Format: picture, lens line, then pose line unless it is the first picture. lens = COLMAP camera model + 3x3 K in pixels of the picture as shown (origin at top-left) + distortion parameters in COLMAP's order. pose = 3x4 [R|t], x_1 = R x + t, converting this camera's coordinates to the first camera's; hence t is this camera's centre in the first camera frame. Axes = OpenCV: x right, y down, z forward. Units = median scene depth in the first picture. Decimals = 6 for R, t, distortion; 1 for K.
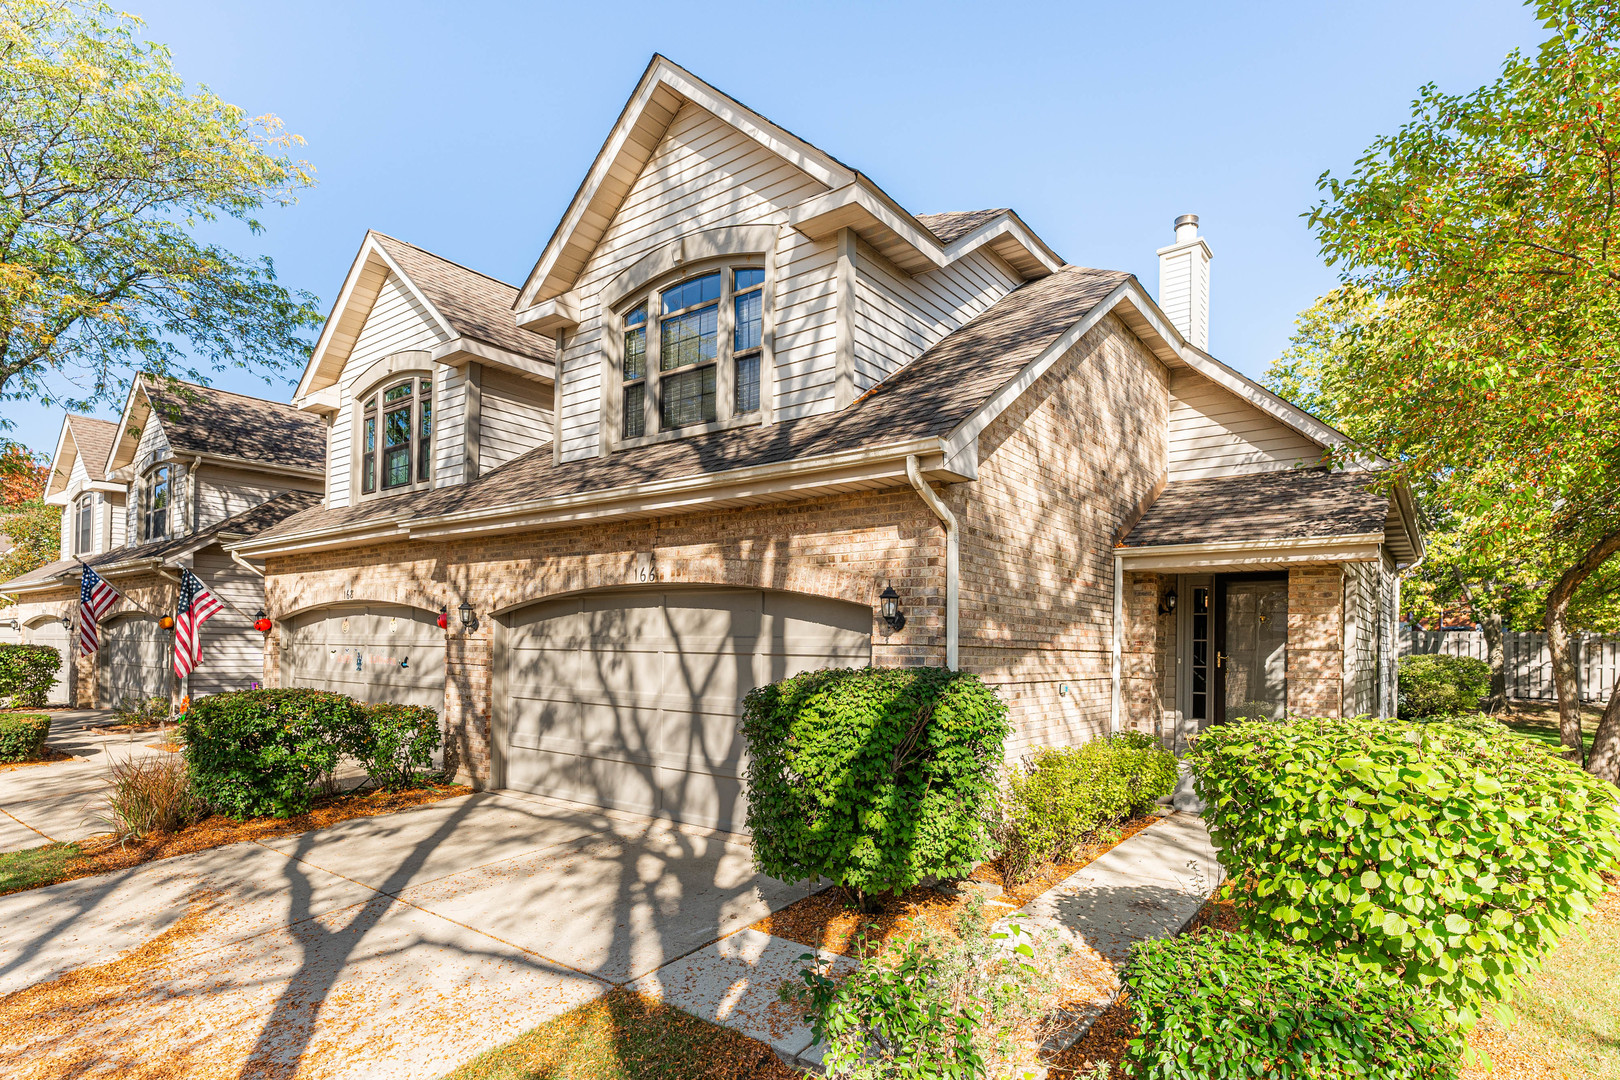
lens RADIAL K [[690.1, 0, 810.8], [0, 690.1, 562.3], [0, 0, 1]] dist [-0.002070, 0.000162]
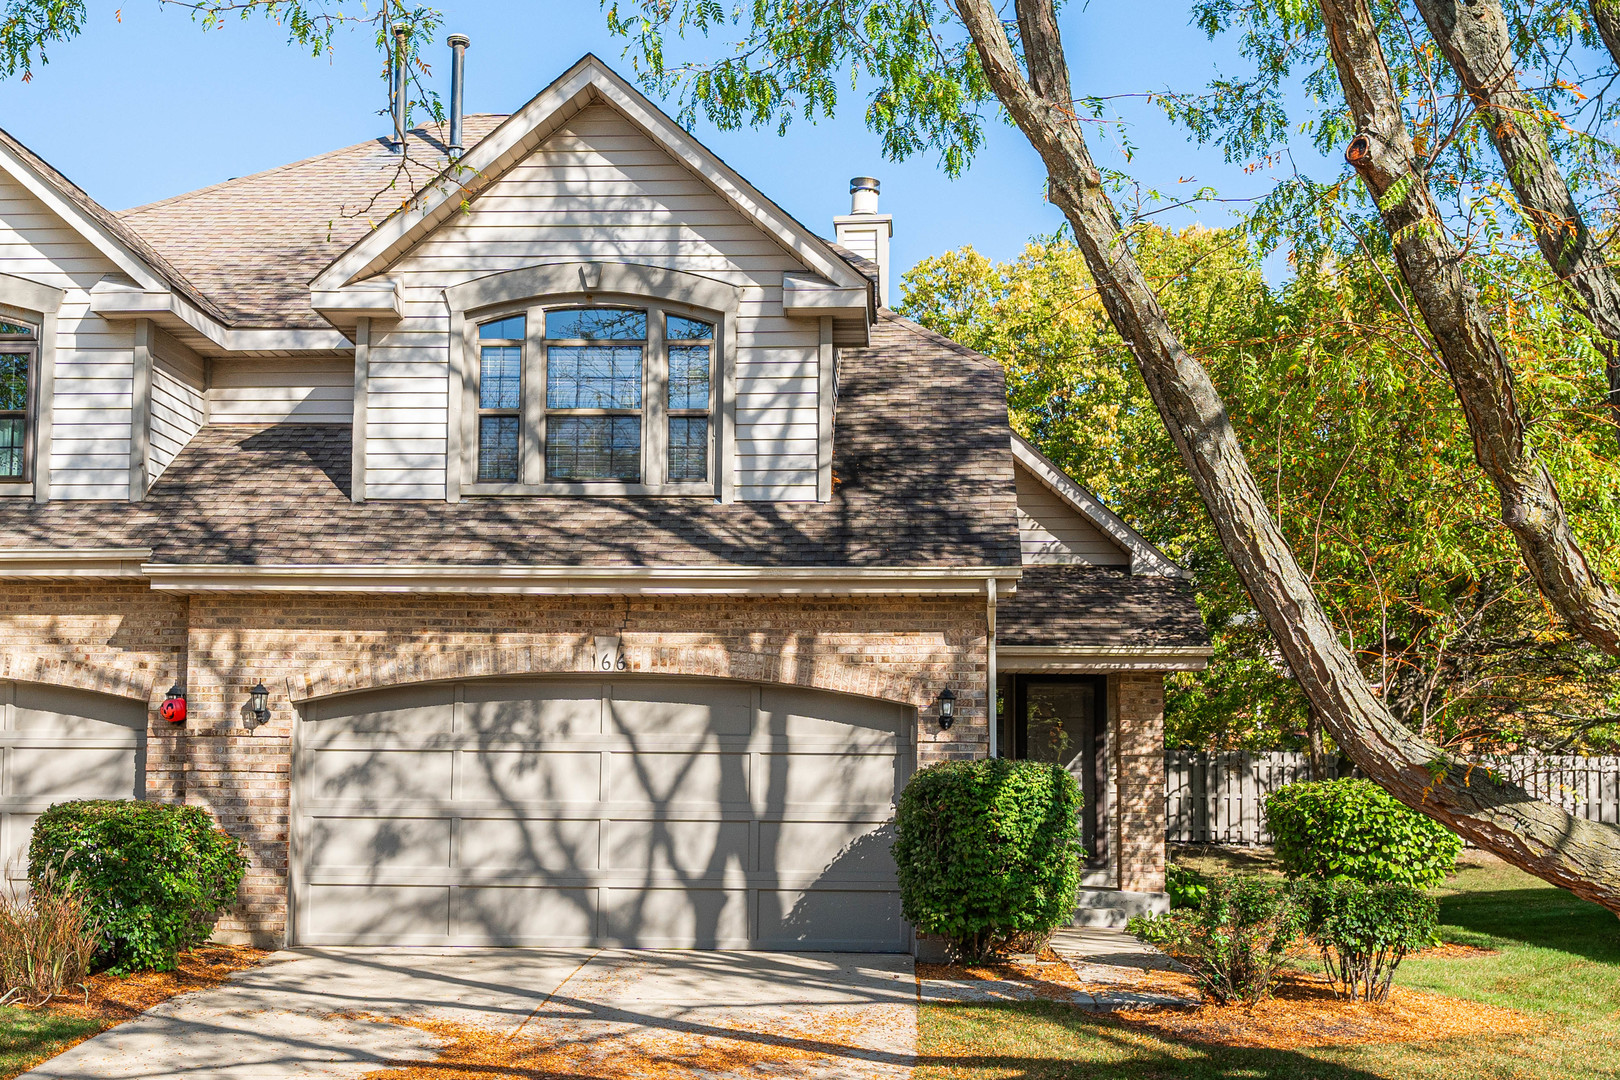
lens RADIAL K [[1029.5, 0, 810.0], [0, 1029.5, 540.0], [0, 0, 1]] dist [0.005896, -0.001368]
pose [[0.909507, 0.087821, 0.406305, -0.501484], [-0.050950, 0.993610, -0.100715, -0.015730], [-0.412554, 0.070899, 0.908170, -0.279879]]
